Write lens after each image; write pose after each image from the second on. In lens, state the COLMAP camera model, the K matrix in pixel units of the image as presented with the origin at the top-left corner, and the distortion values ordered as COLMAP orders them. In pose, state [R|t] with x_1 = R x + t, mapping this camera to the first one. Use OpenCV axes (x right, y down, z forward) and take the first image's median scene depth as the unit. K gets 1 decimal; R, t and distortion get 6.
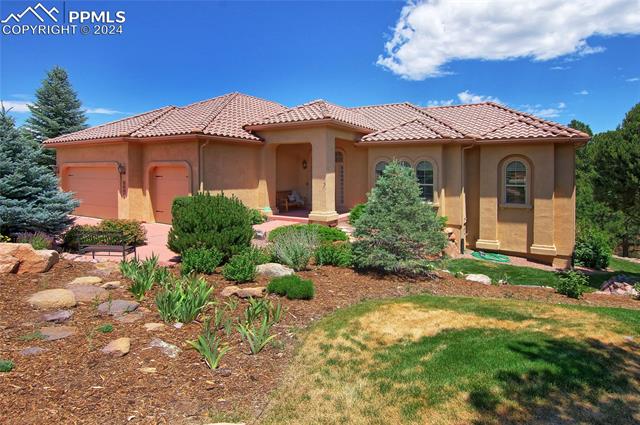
lens RADIAL K [[362.0, 0, 320.0], [0, 362.0, 212.5], [0, 0, 1]] dist [-0.104642, 0.085128]
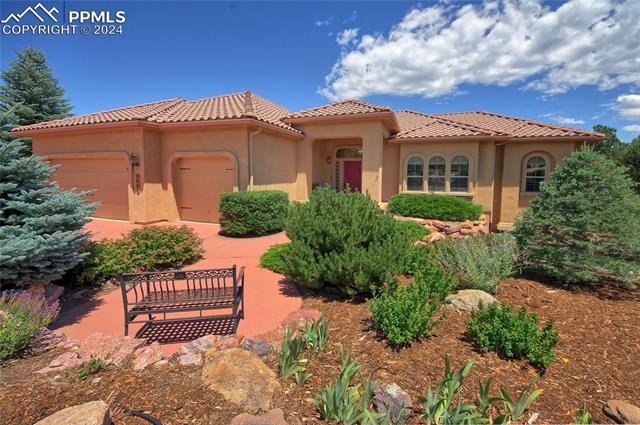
lens RADIAL K [[232.1, 0, 320.3], [0, 232.1, 200.3], [0, 0, 1]] dist [-0.014740, -0.000295]
pose [[0.964243, -0.030919, 0.263212, -0.279654], [0.027233, 0.999473, 0.017643, -0.024232], [-0.263619, -0.009844, 0.964577, 0.349061]]
